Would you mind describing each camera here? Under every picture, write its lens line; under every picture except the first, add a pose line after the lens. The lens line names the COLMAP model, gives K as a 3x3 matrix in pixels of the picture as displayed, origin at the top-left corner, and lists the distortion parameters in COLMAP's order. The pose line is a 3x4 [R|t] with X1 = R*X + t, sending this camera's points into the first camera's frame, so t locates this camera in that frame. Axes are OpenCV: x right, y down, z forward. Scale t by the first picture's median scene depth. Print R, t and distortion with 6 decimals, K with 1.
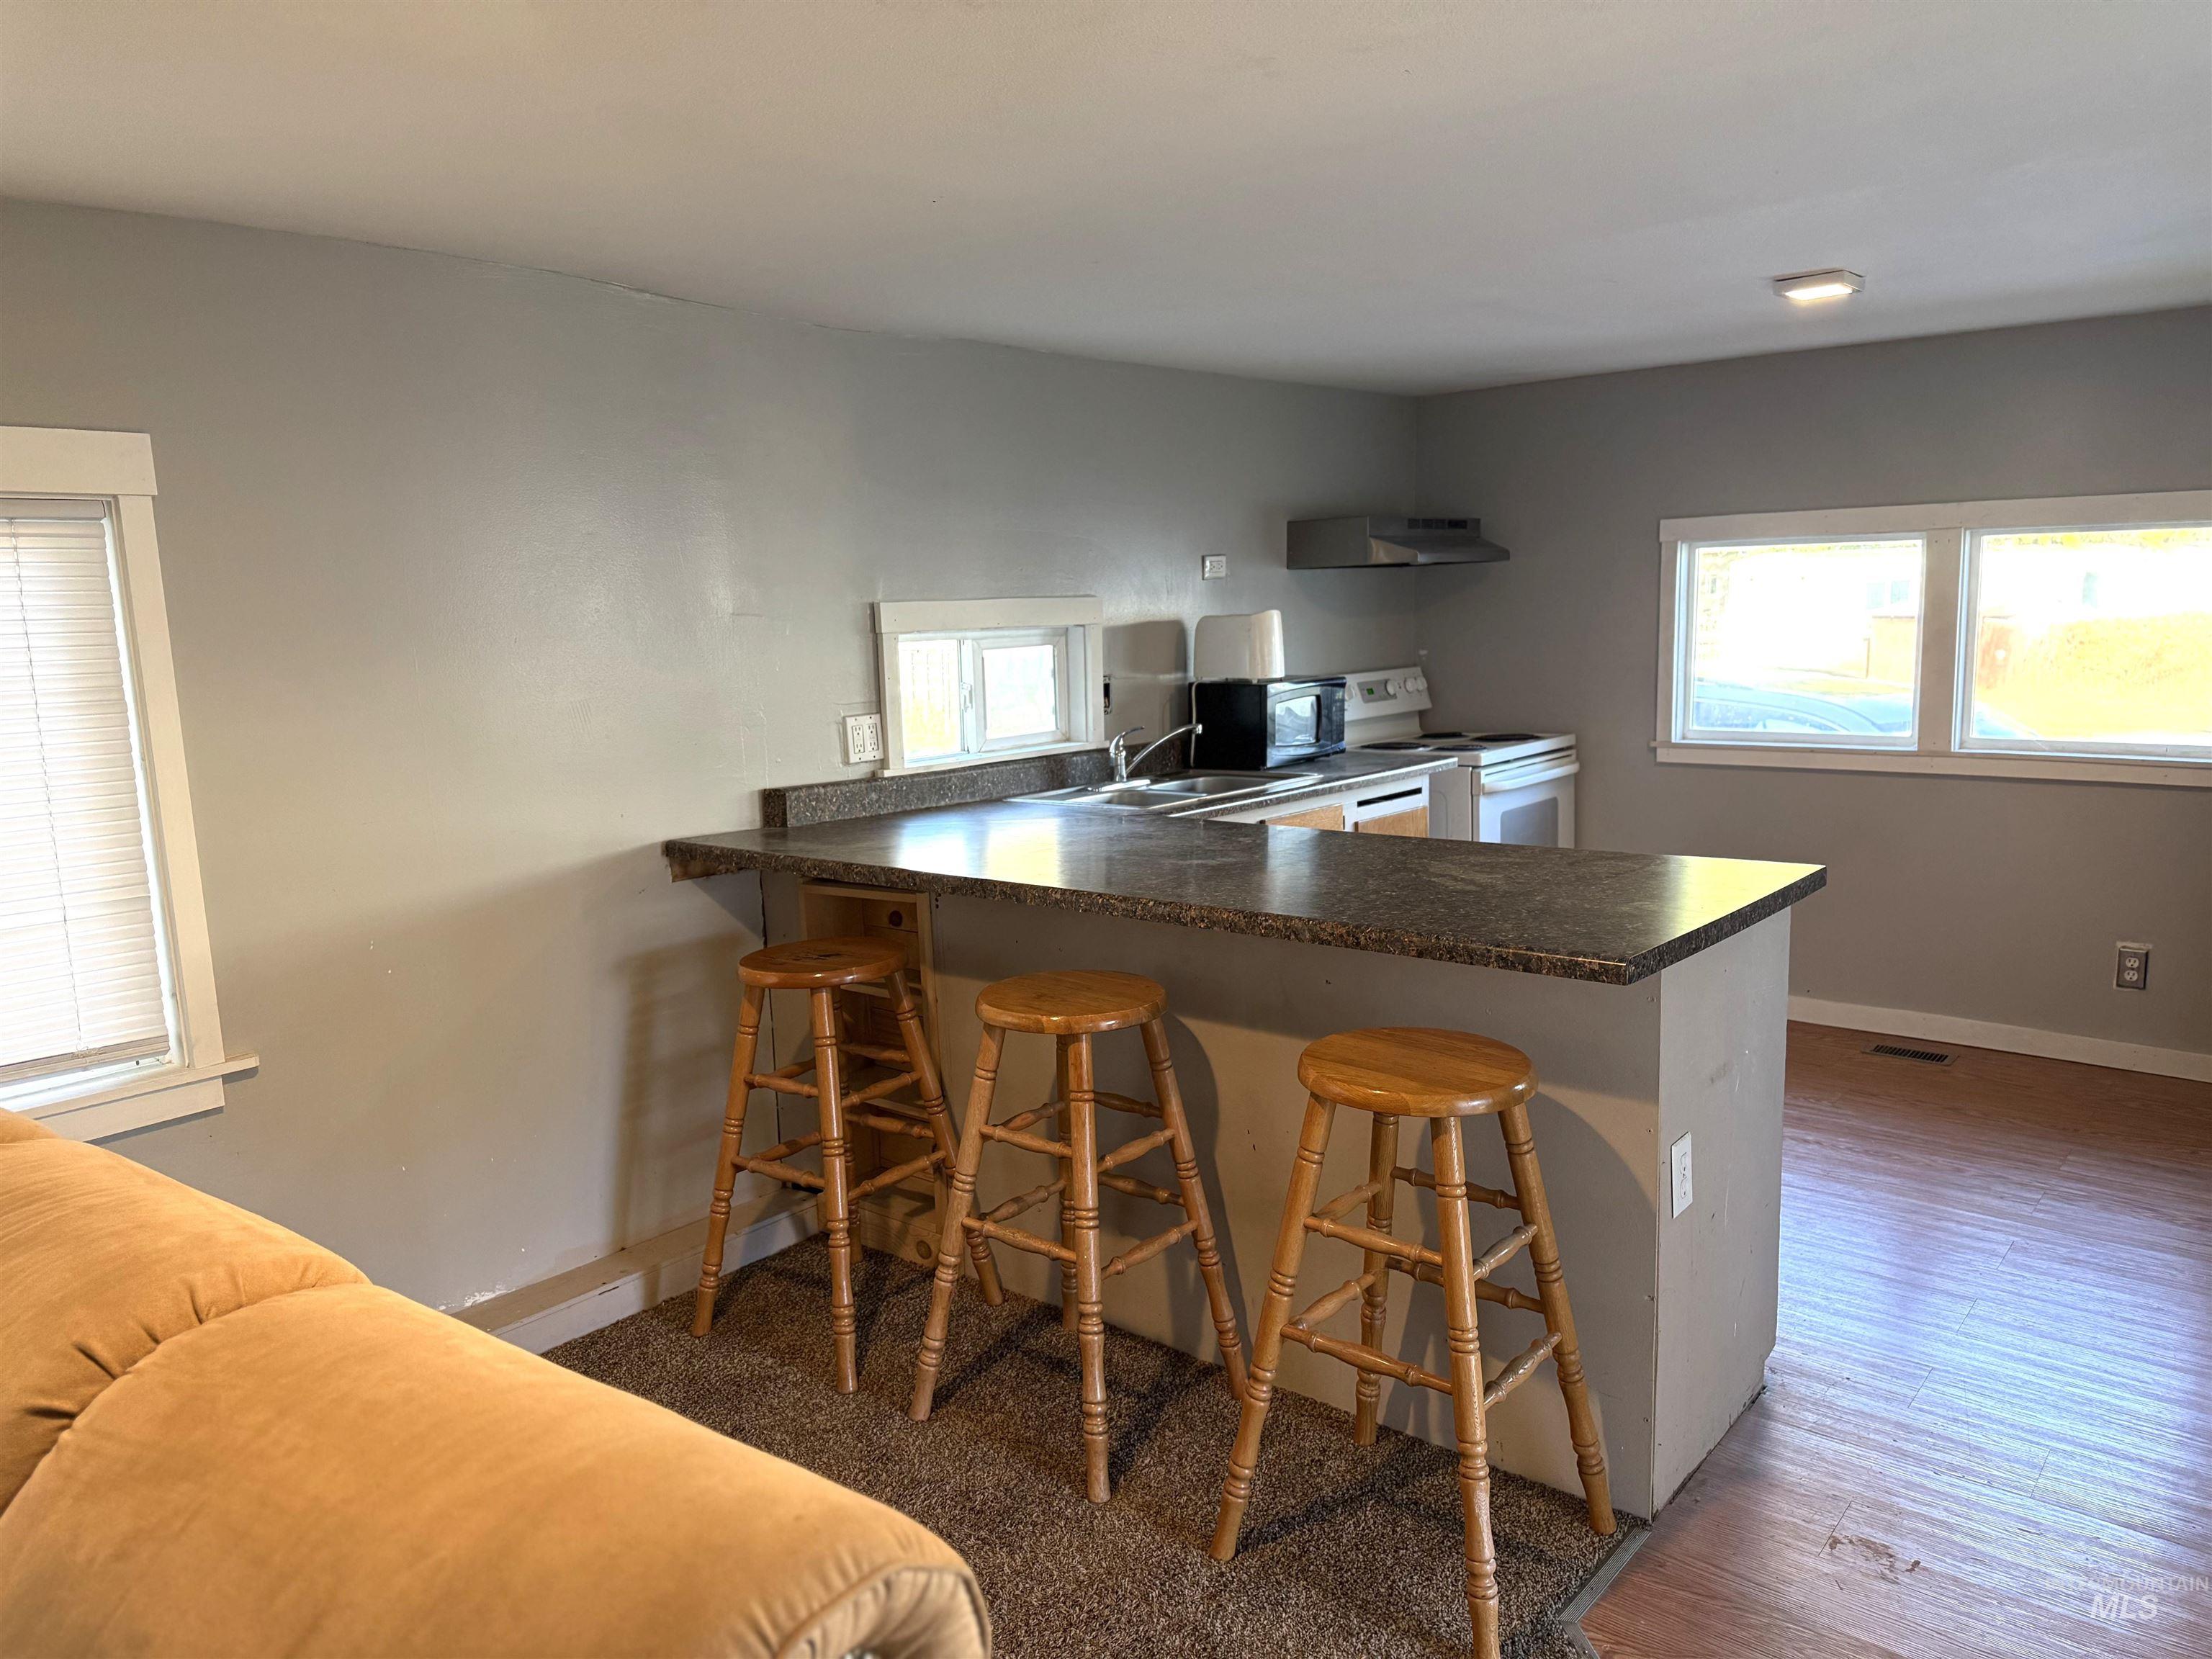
lens RADIAL K [[1520.2, 0, 1106.0], [0, 1520.2, 829.5], [0, 0, 1]] dist [0.029602, -0.050571]
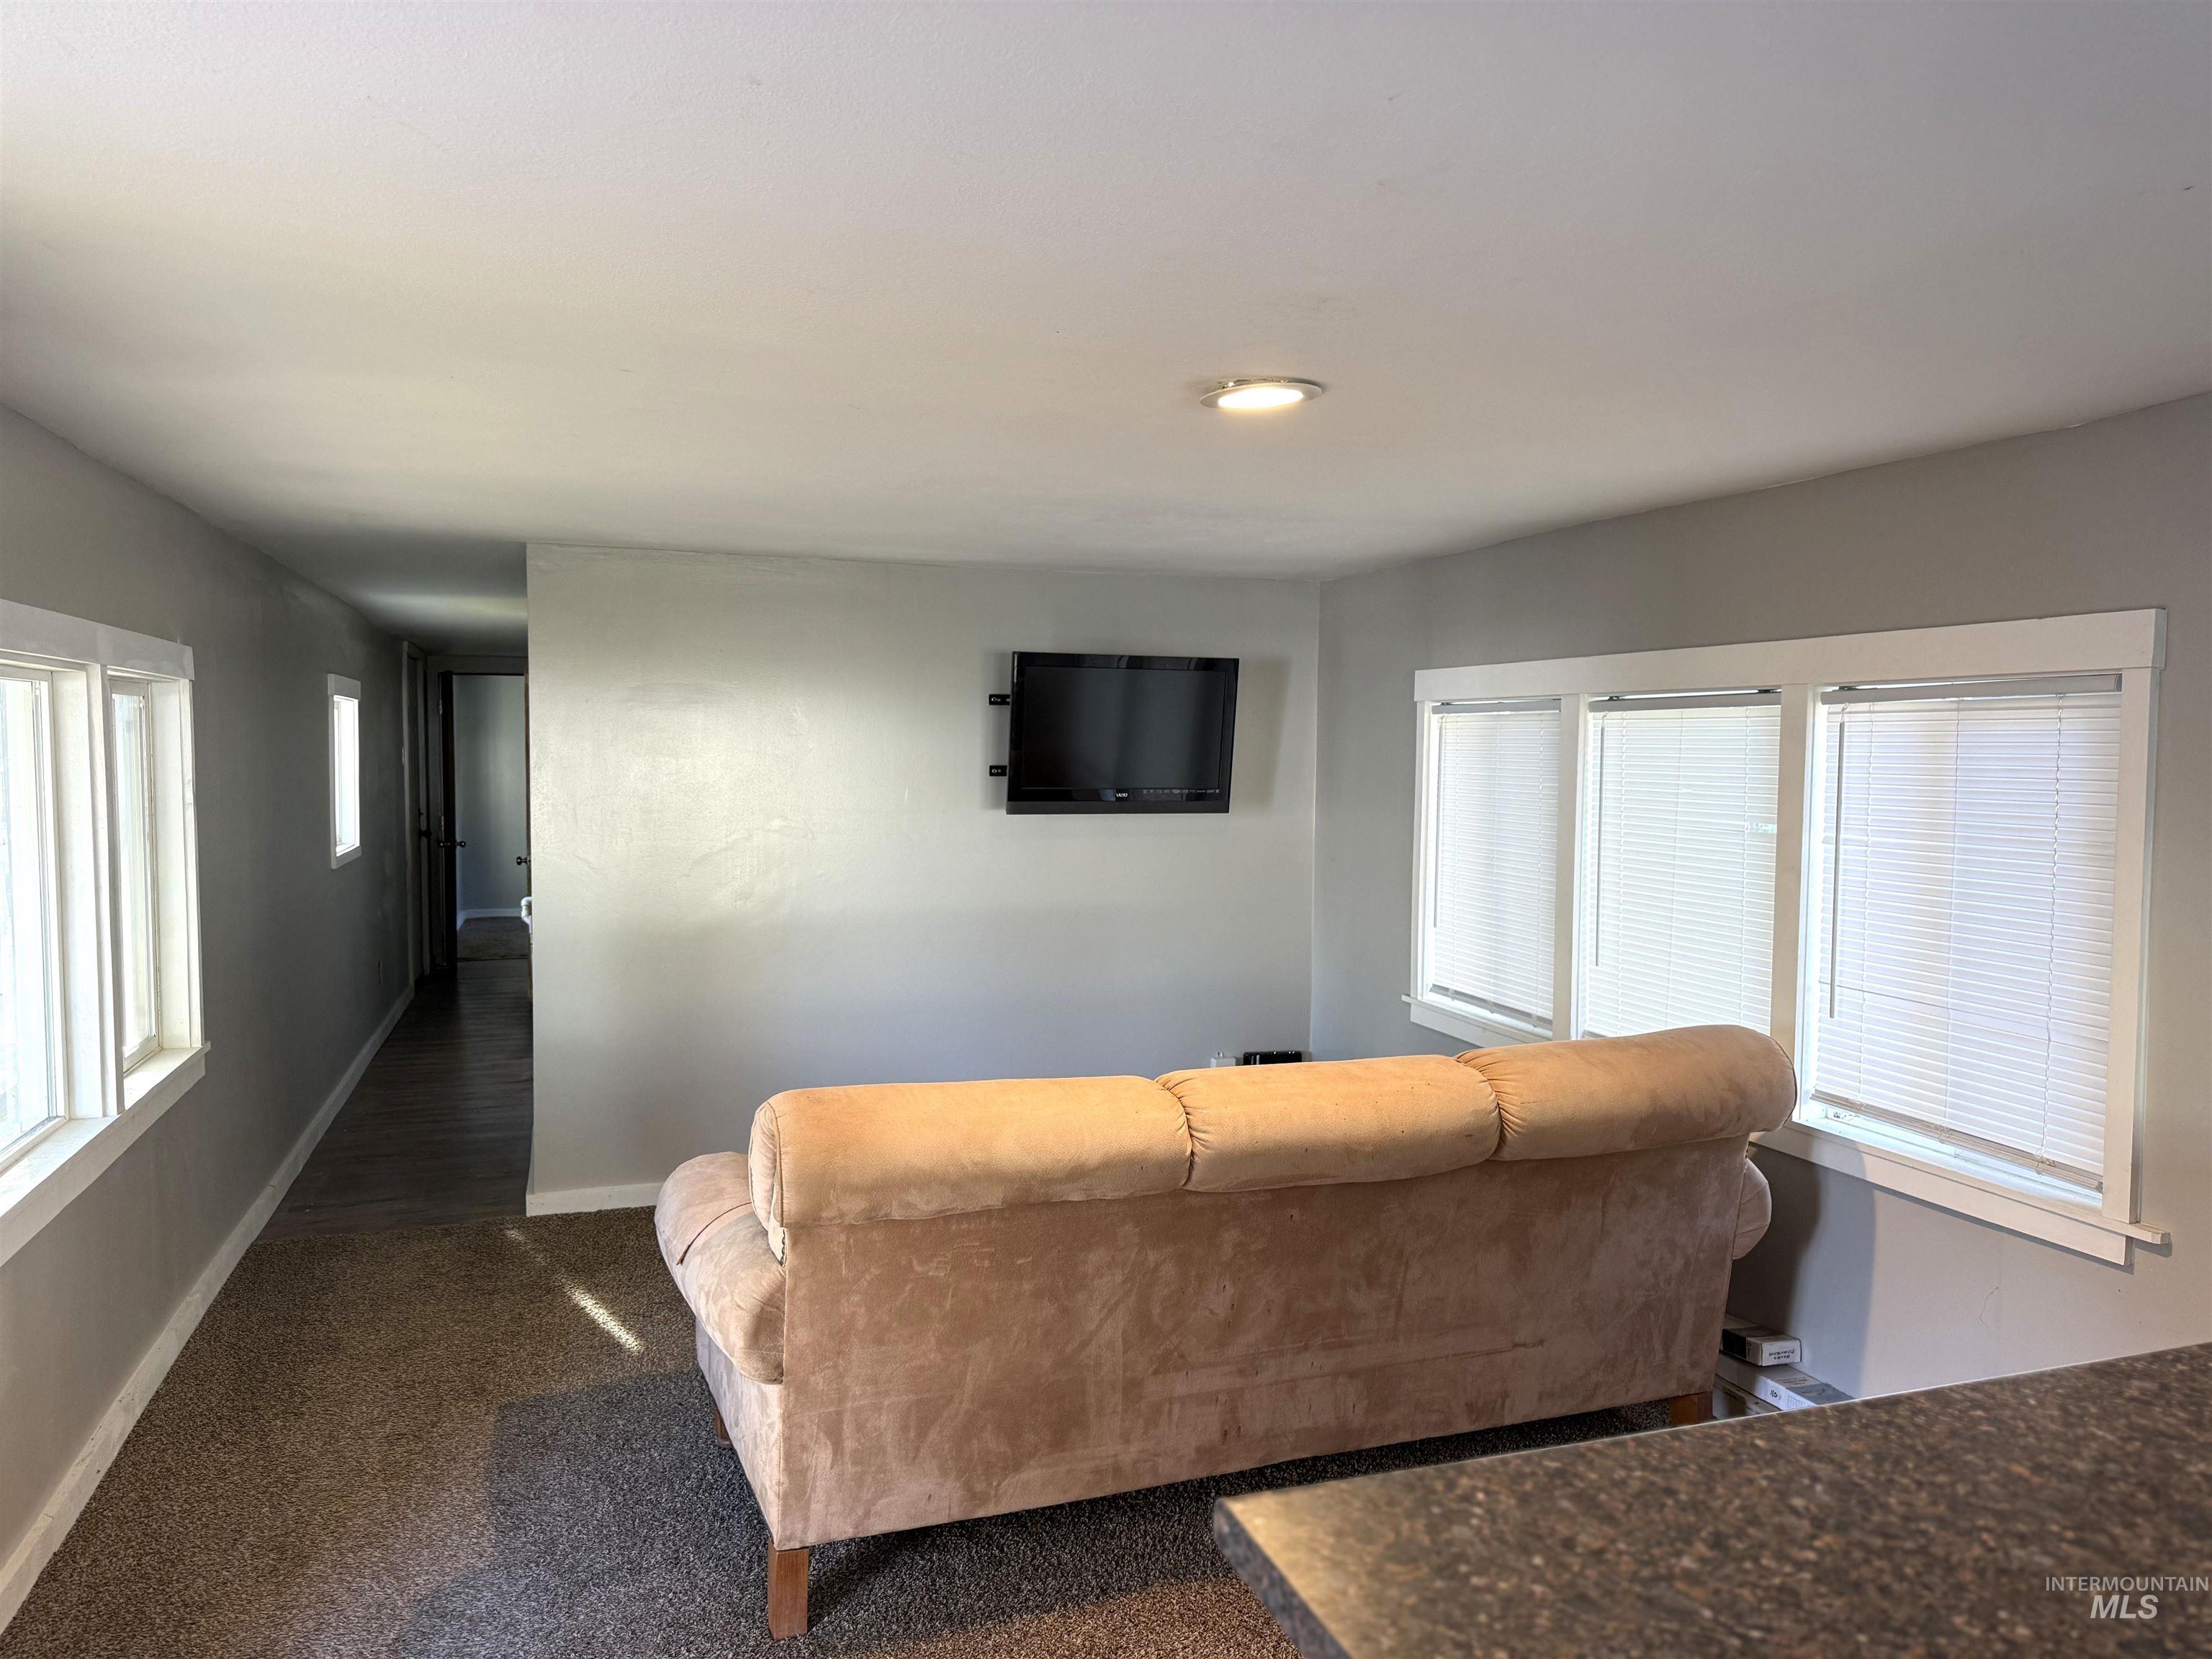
lens RADIAL K [[1549.8, 0, 1106.0], [0, 1549.8, 829.5], [0, 0, 1]] dist [0.029447, -0.001313]
pose [[-0.498298, 0.074186, -0.863826, 0.359935], [-0.125564, 0.979653, 0.156565, -0.102269], [0.857865, 0.186482, -0.478845, 0.498655]]
